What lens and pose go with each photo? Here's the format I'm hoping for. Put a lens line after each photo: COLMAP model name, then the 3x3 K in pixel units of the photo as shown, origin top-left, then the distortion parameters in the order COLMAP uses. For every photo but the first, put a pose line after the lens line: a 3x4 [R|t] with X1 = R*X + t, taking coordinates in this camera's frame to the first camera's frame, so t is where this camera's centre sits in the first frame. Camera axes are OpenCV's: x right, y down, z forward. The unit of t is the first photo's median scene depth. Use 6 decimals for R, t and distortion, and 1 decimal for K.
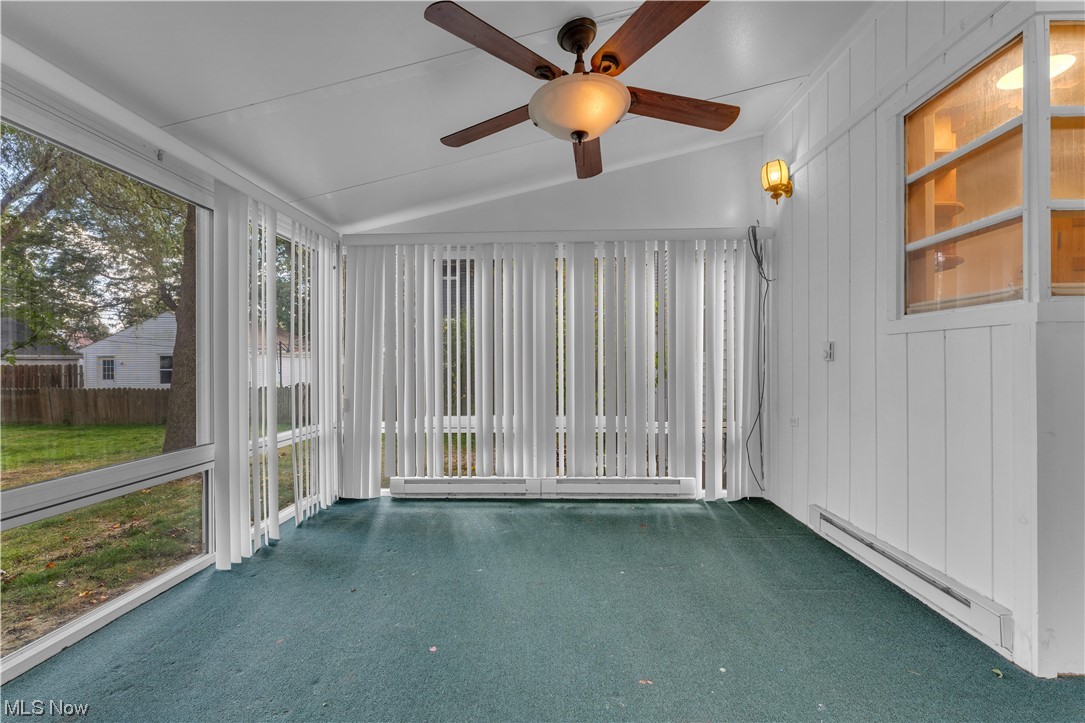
lens RADIAL K [[436.8, 0, 542.1], [0, 436.8, 363.4], [0, 0, 1]] dist [0.002336, 0.000230]
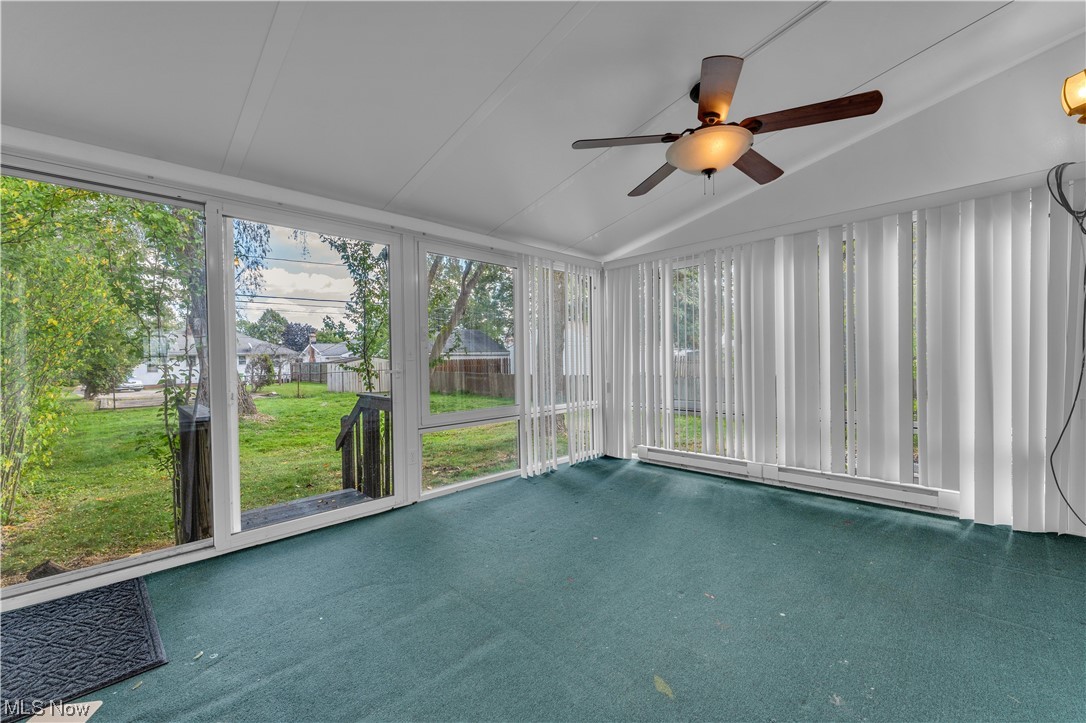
lens RADIAL K [[438.0, 0, 544.4], [0, 438.0, 360.6], [0, 0, 1]] dist [0.003297, -0.000423]
pose [[0.733370, -0.003070, -0.679823, 0.338967], [0.012313, 0.999886, 0.008768, -0.002359], [0.679718, -0.014801, 0.733324, -0.135373]]
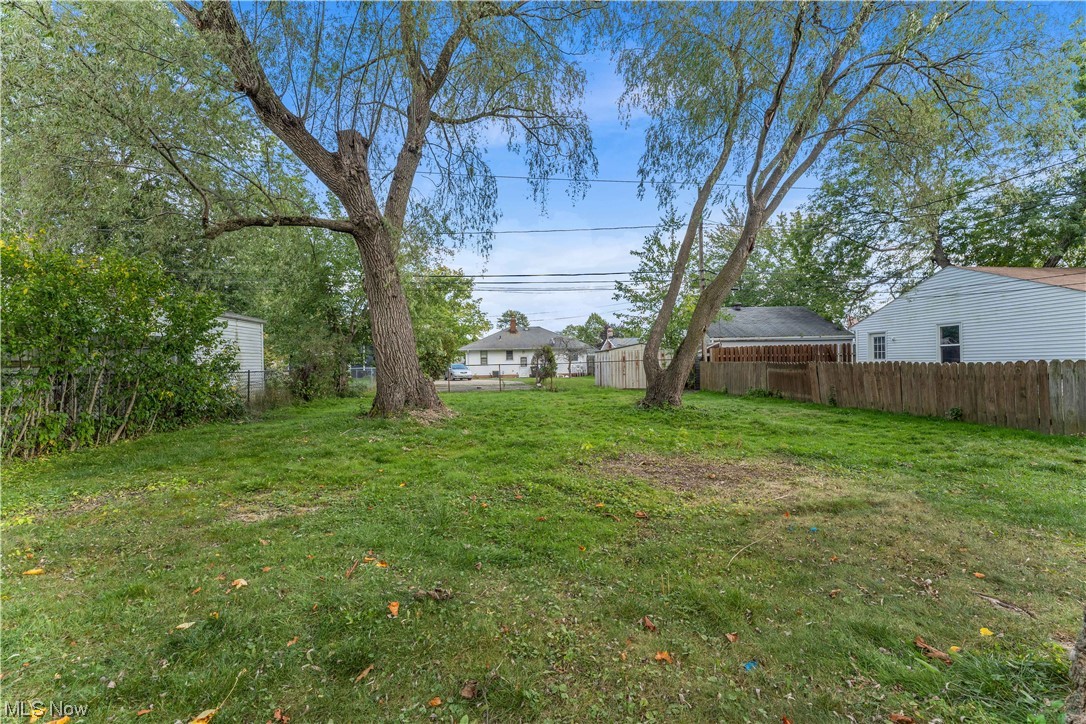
lens RADIAL K [[438.0, 0, 544.4], [0, 438.0, 361.1], [0, 0, 1]] dist [0.003297, -0.000423]
pose [[0.130512, -0.001174, -0.991446, -1.151358], [0.015319, 0.999882, 0.000833, 0.161171], [0.991328, -0.015296, 0.130515, 1.218880]]
